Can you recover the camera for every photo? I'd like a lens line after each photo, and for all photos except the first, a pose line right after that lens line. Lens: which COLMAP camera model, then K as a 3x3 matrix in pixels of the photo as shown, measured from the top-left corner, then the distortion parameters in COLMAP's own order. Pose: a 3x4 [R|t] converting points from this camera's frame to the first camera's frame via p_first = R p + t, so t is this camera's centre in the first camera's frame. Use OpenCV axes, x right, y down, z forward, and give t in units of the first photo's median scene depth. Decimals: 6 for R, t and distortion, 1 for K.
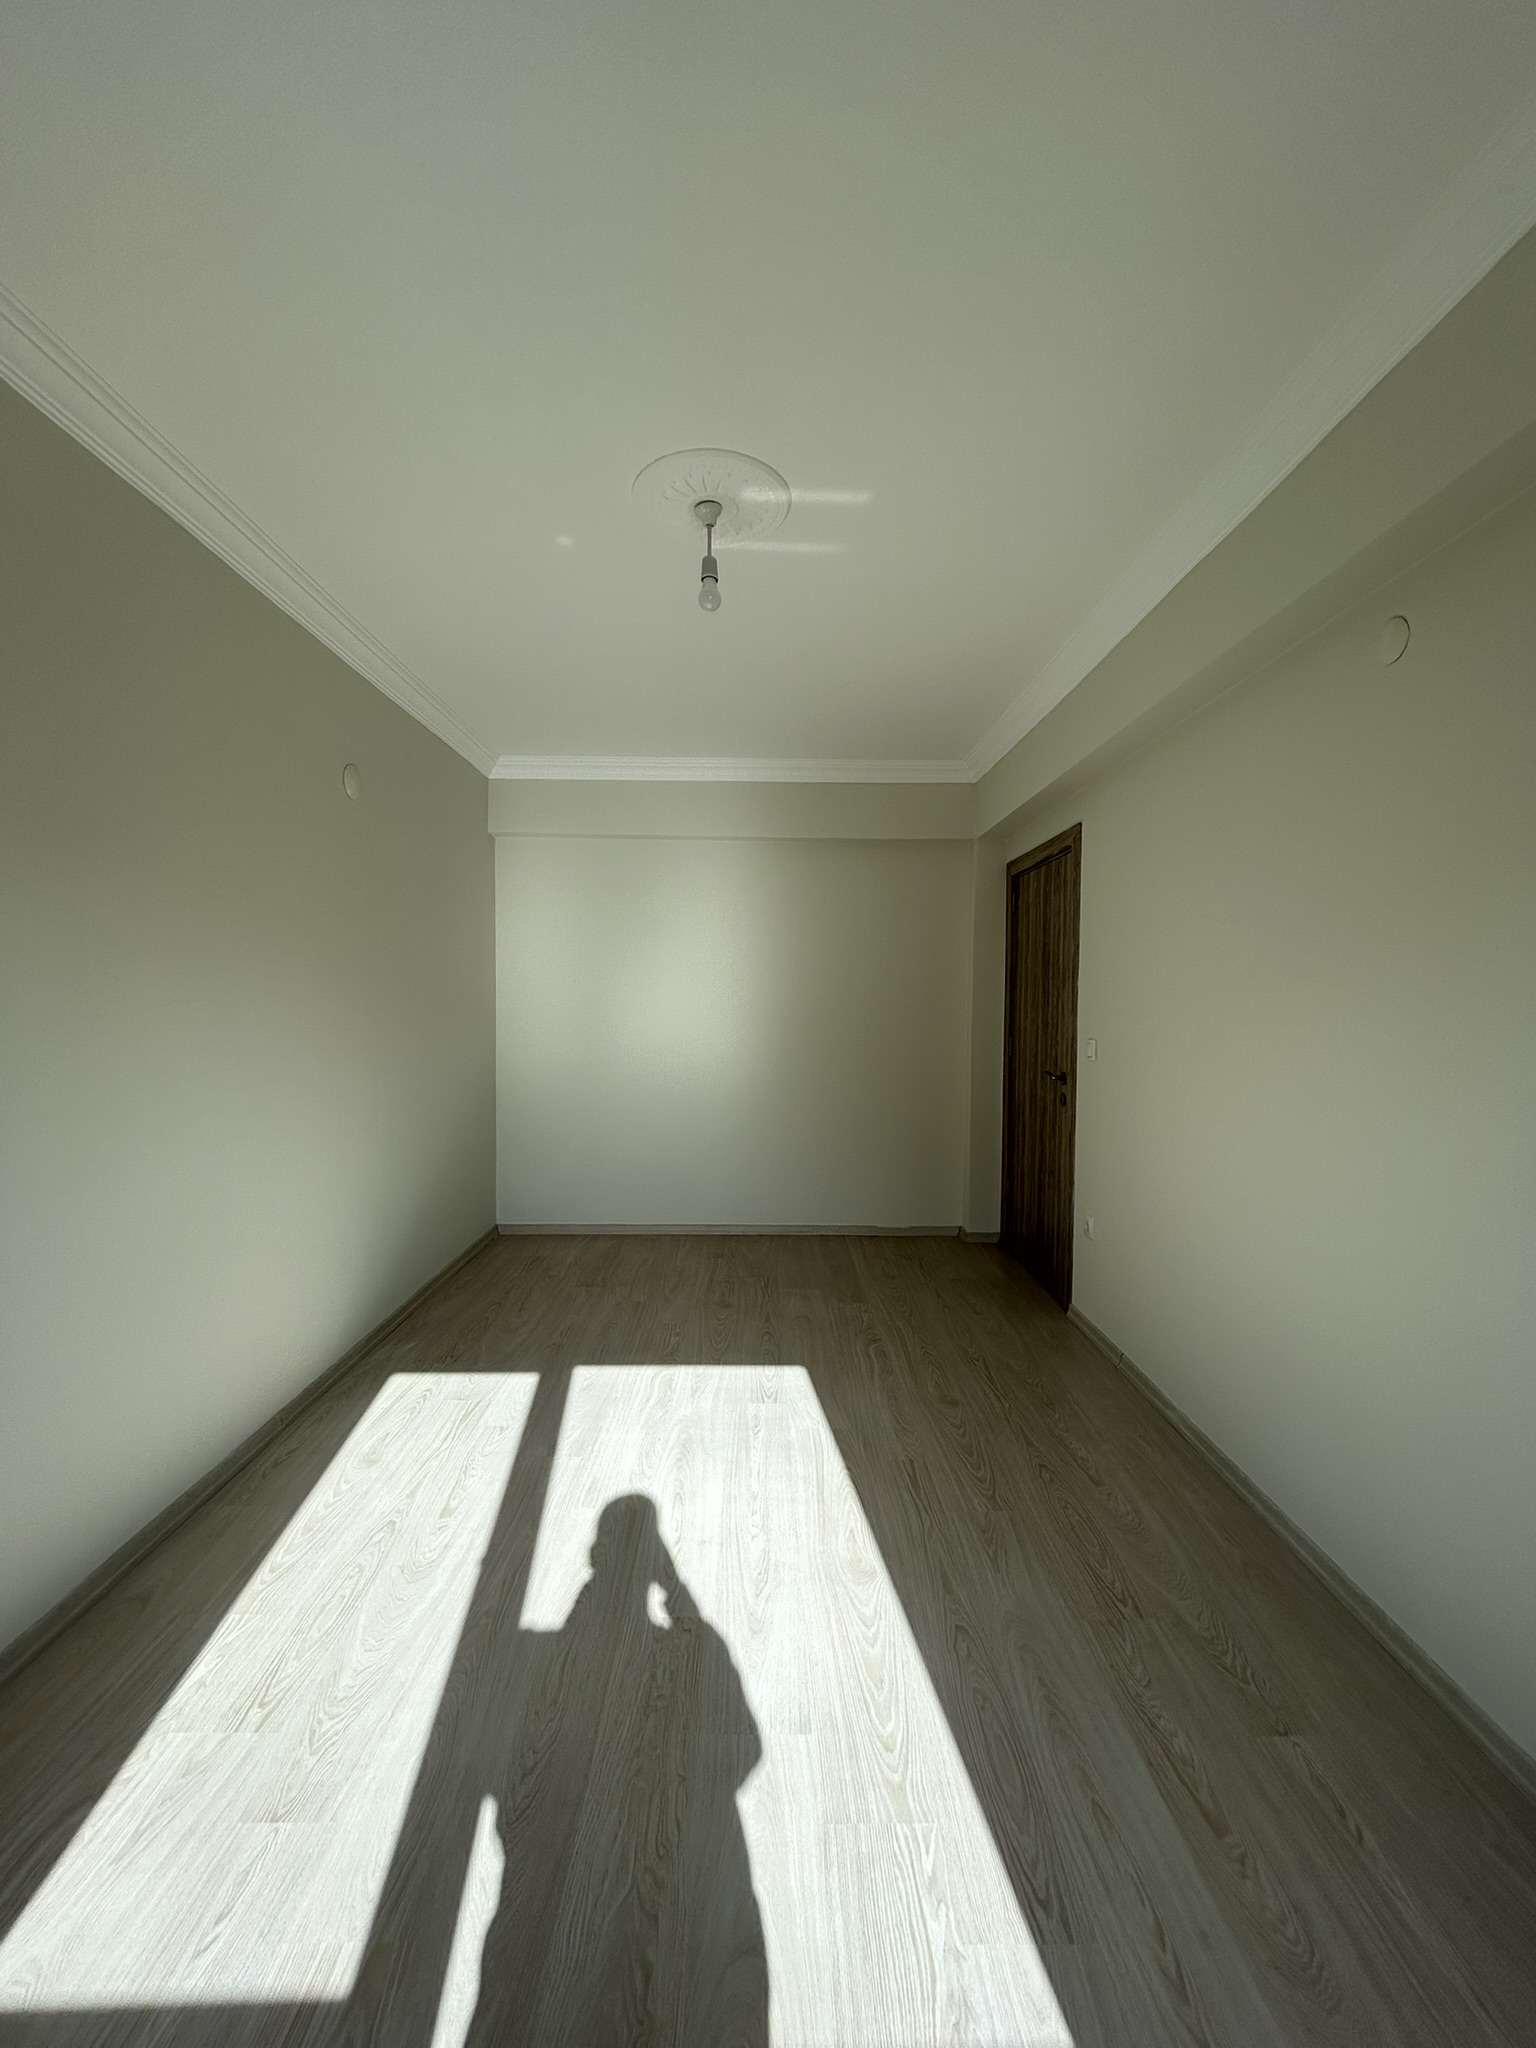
lens RADIAL K [[821.3, 0, 766.8], [0, 821.3, 1016.7], [0, 0, 1]] dist [-0.001638, 0.000173]
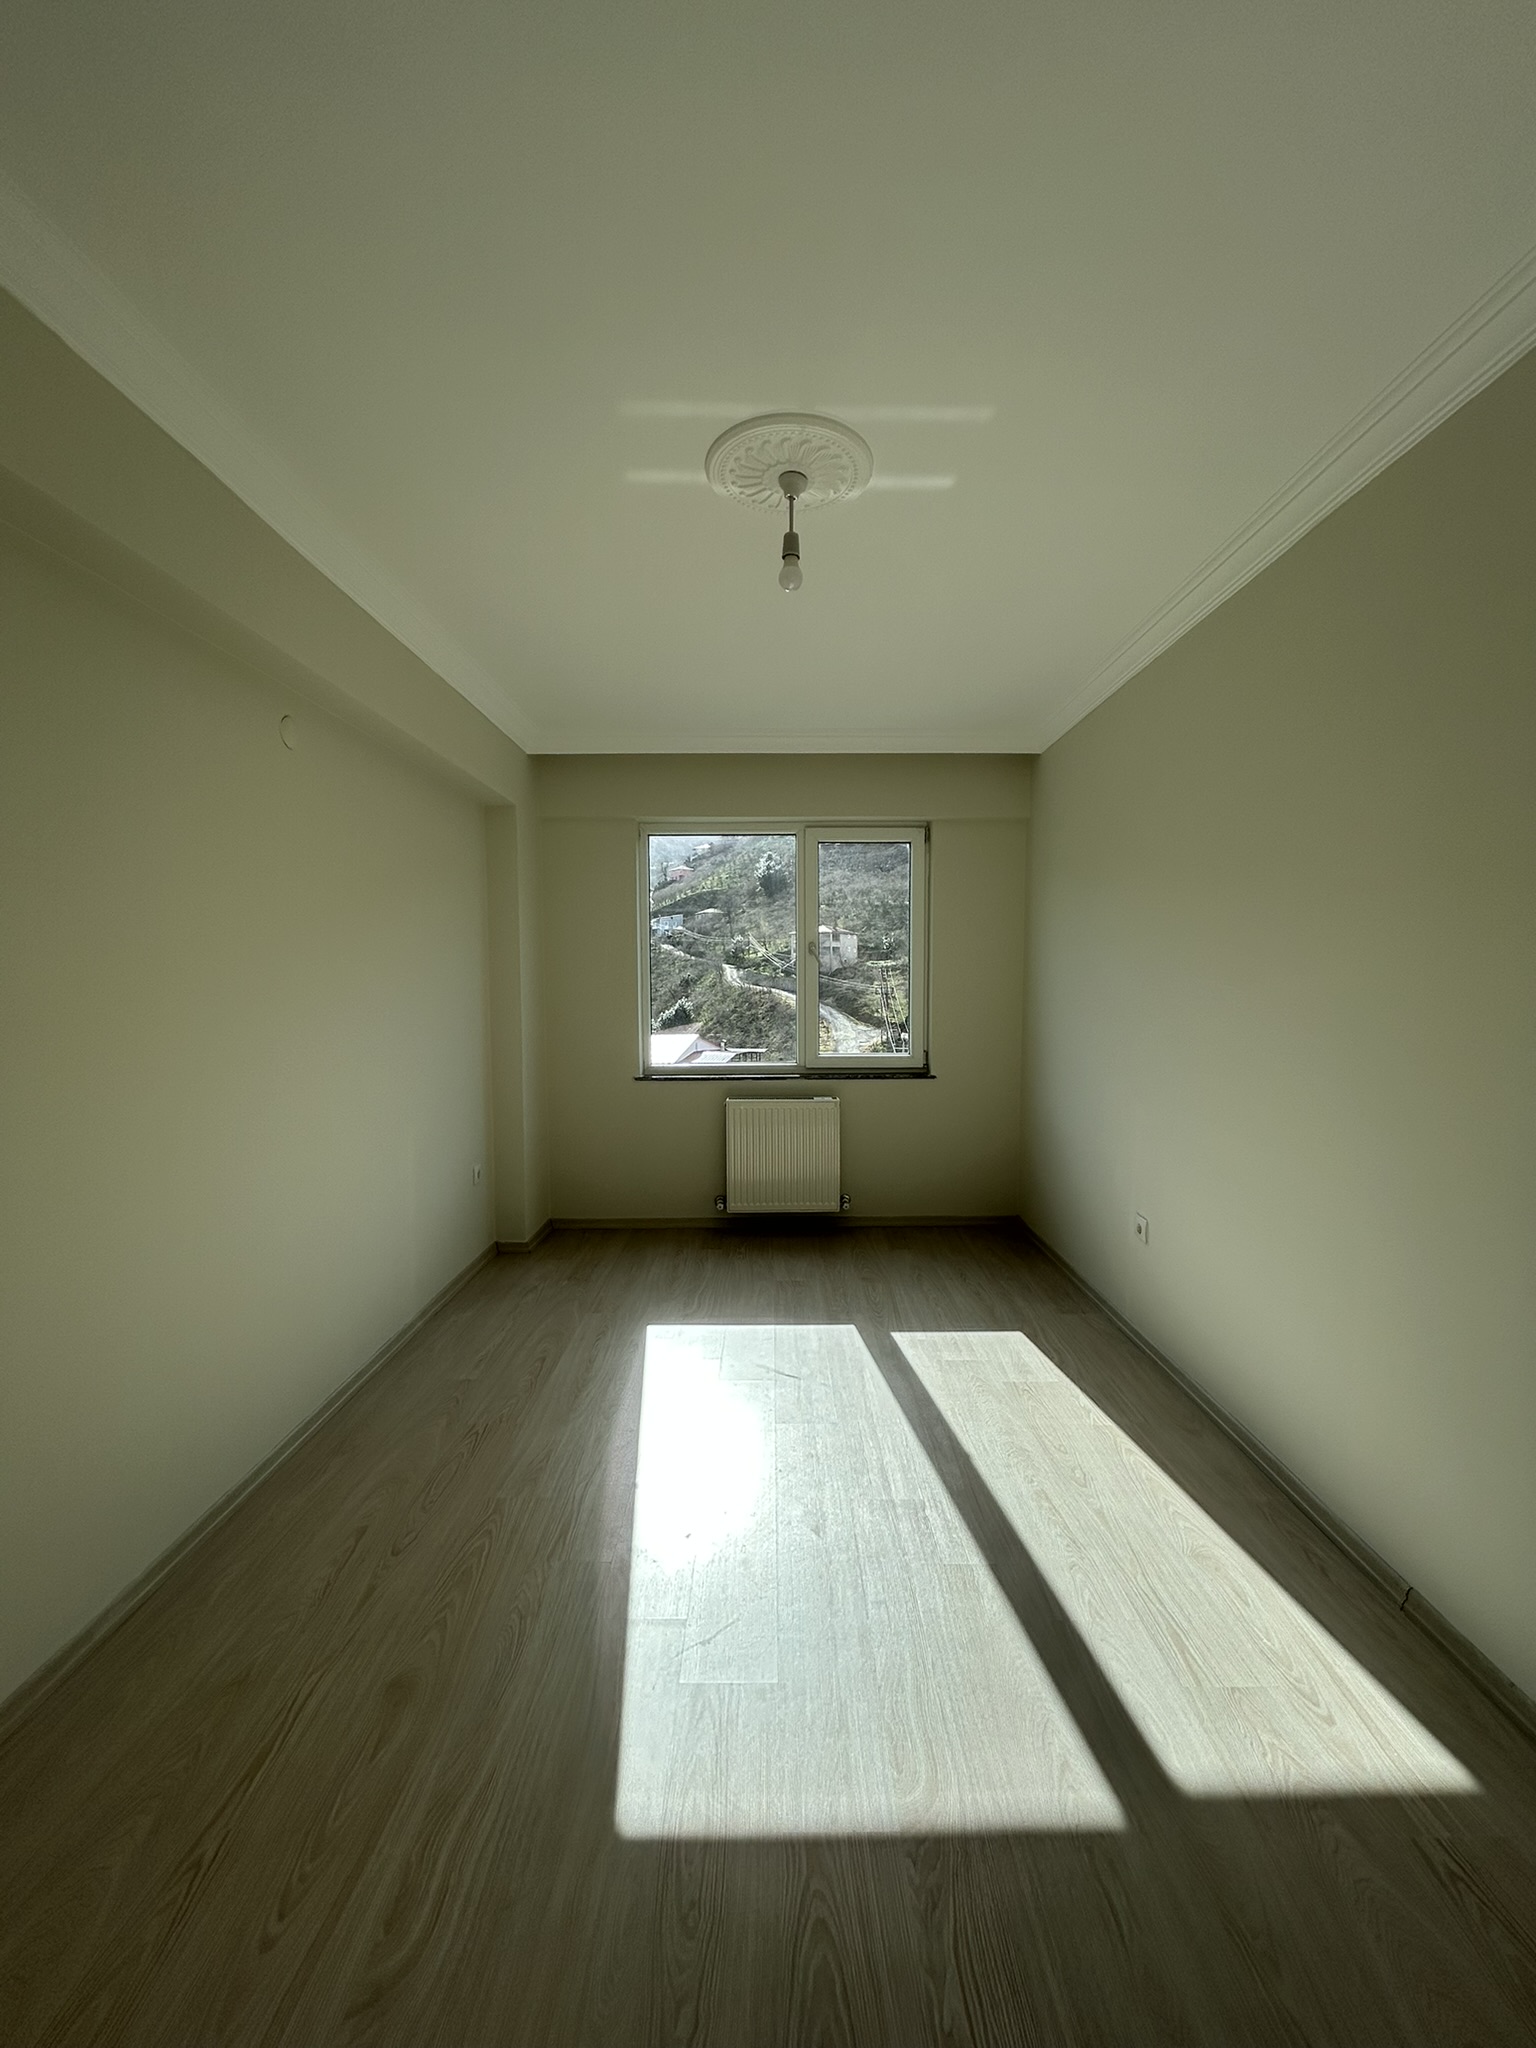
lens RADIAL K [[821.3, 0, 763.6], [0, 821.3, 1018.1], [0, 0, 1]] dist [-0.001638, 0.000173]
pose [[-0.999800, -0.004960, 0.019390, -0.050511], [-0.003486, 0.997156, 0.075284, -0.058950], [-0.019708, 0.075201, -0.996974, 1.731093]]
